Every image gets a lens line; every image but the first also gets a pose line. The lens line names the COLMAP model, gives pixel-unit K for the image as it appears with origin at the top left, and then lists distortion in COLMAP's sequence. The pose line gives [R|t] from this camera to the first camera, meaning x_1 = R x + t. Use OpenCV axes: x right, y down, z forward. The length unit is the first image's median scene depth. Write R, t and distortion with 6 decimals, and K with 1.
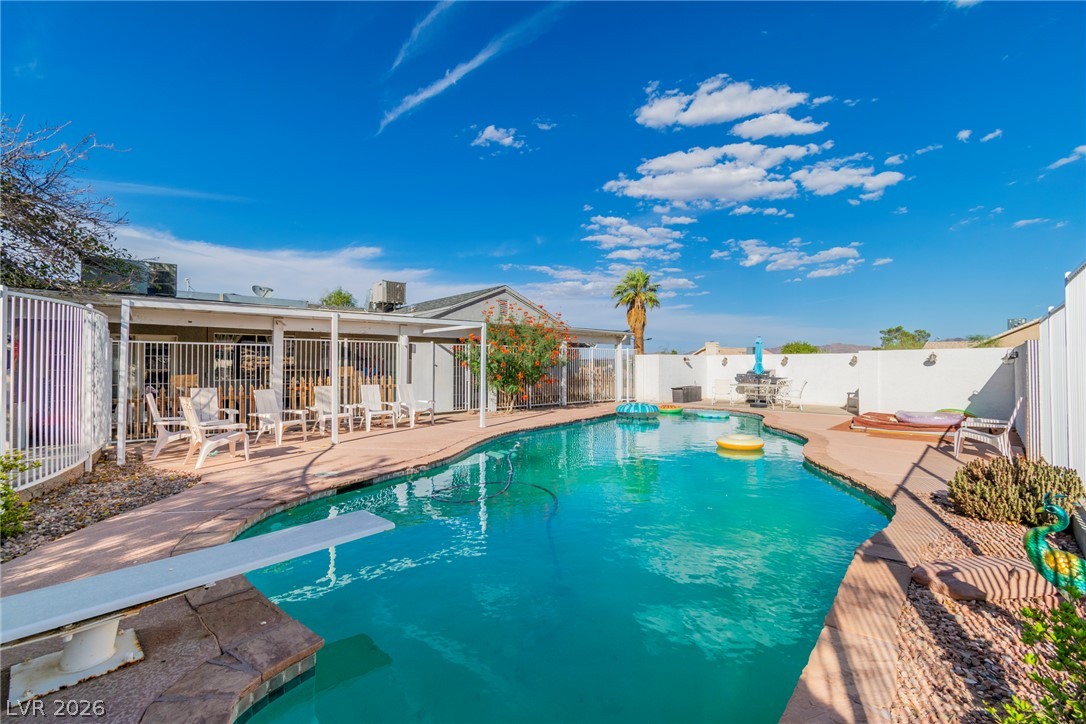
lens RADIAL K [[468.4, 0, 541.3], [0, 468.4, 359.5], [0, 0, 1]] dist [0.000578, 0.000137]
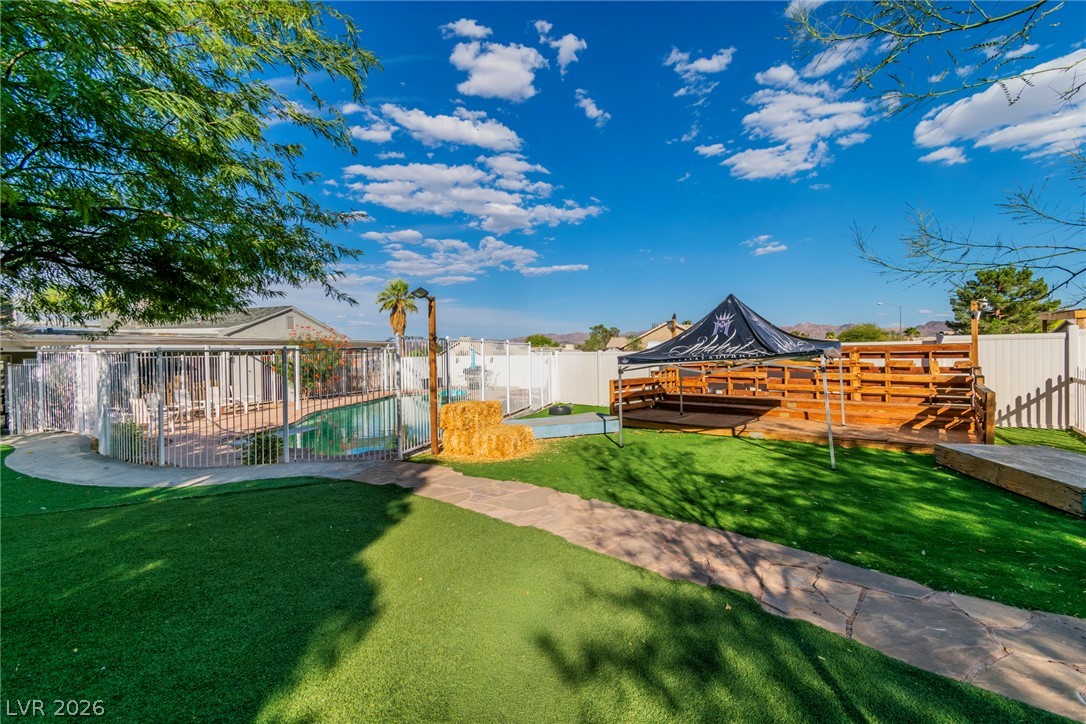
lens RADIAL K [[468.4, 0, 536.3], [0, 468.4, 357.6], [0, 0, 1]] dist [0.000578, 0.000137]
pose [[0.887761, -0.017853, 0.459959, -0.088907], [0.008155, 0.999701, 0.023065, -0.045439], [-0.460233, -0.016725, 0.887641, -0.552743]]
